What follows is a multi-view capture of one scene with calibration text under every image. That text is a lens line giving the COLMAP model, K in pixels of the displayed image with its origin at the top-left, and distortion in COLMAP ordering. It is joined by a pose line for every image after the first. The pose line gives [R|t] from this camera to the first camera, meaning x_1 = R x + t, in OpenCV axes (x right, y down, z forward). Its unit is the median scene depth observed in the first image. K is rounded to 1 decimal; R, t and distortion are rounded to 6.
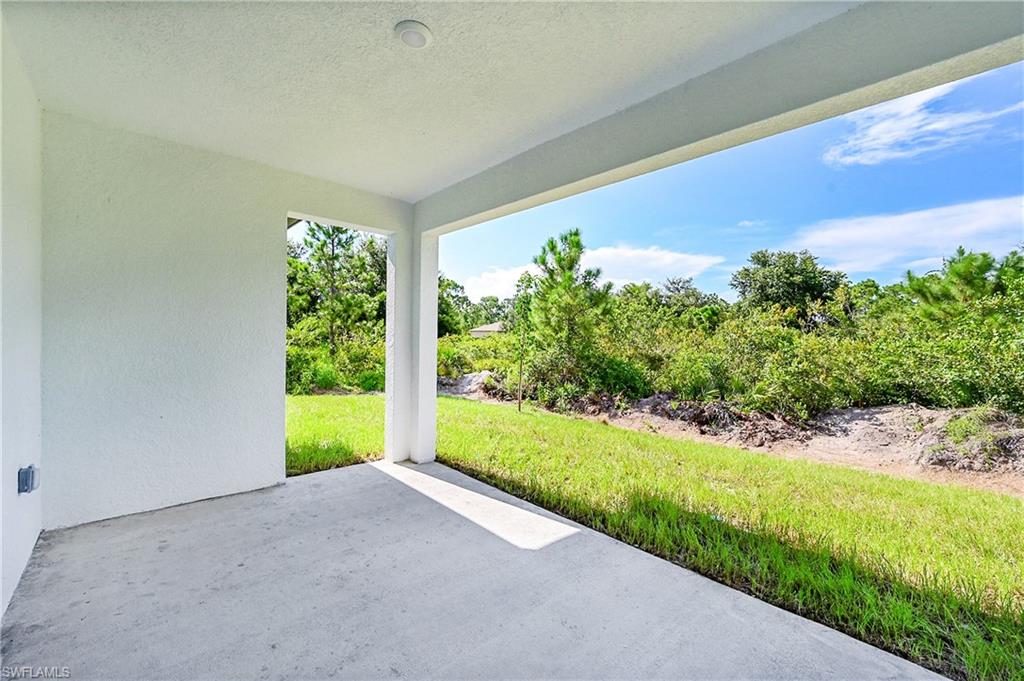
lens RADIAL K [[411.1, 0, 509.7], [0, 411.1, 343.5], [0, 0, 1]] dist [0.001376, -0.000438]
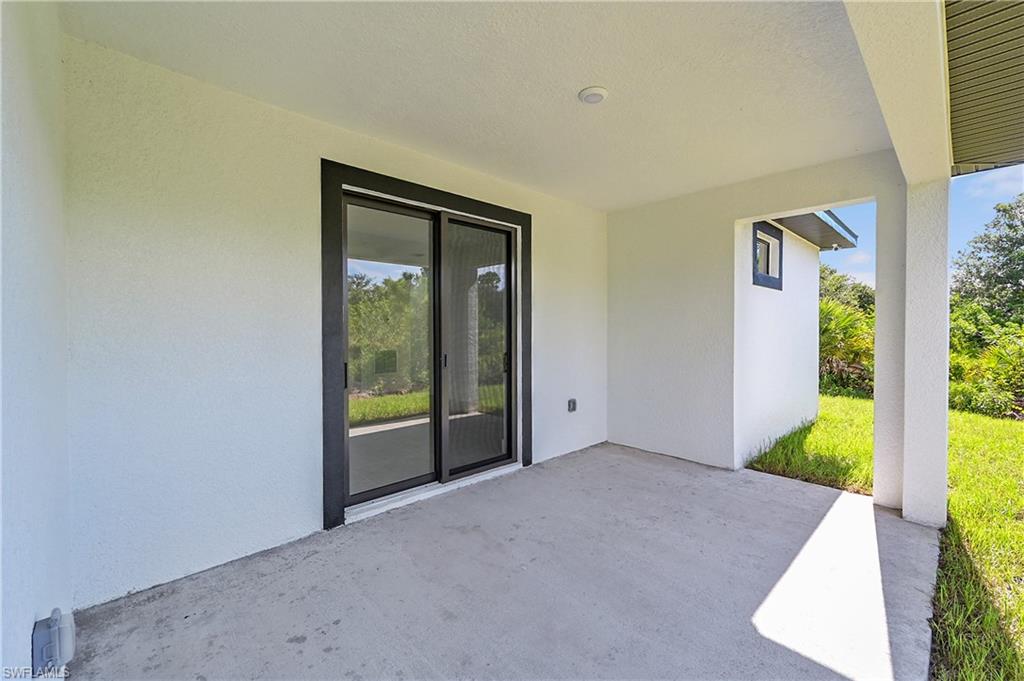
lens RADIAL K [[411.1, 0, 511.7], [0, 411.1, 339.1], [0, 0, 1]] dist [0.001376, -0.000438]
pose [[0.002388, -0.006938, -0.999973, 0.197523], [-0.008824, 0.999937, -0.006959, 0.002179], [0.999958, 0.008841, 0.002327, 0.149430]]
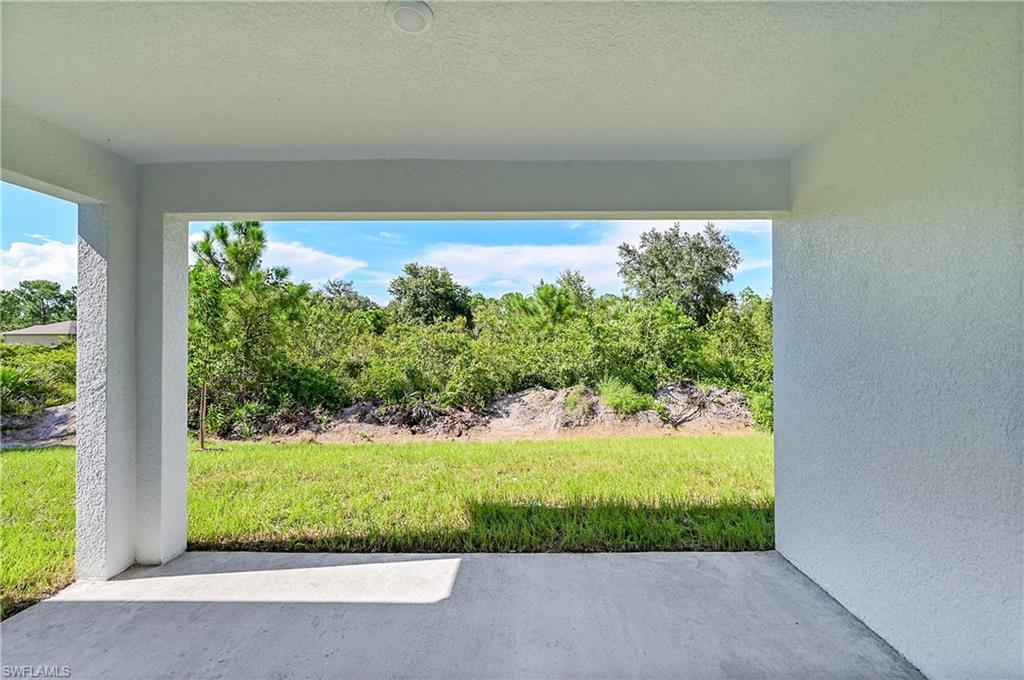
lens RADIAL K [[411.1, 0, 510.6], [0, 411.1, 339.5], [0, 0, 1]] dist [0.001376, -0.000438]
pose [[0.689388, -0.017390, 0.724184, -0.132541], [0.025713, 0.999669, -0.000472, -0.021726], [-0.723936, 0.018947, 0.689607, 0.060933]]
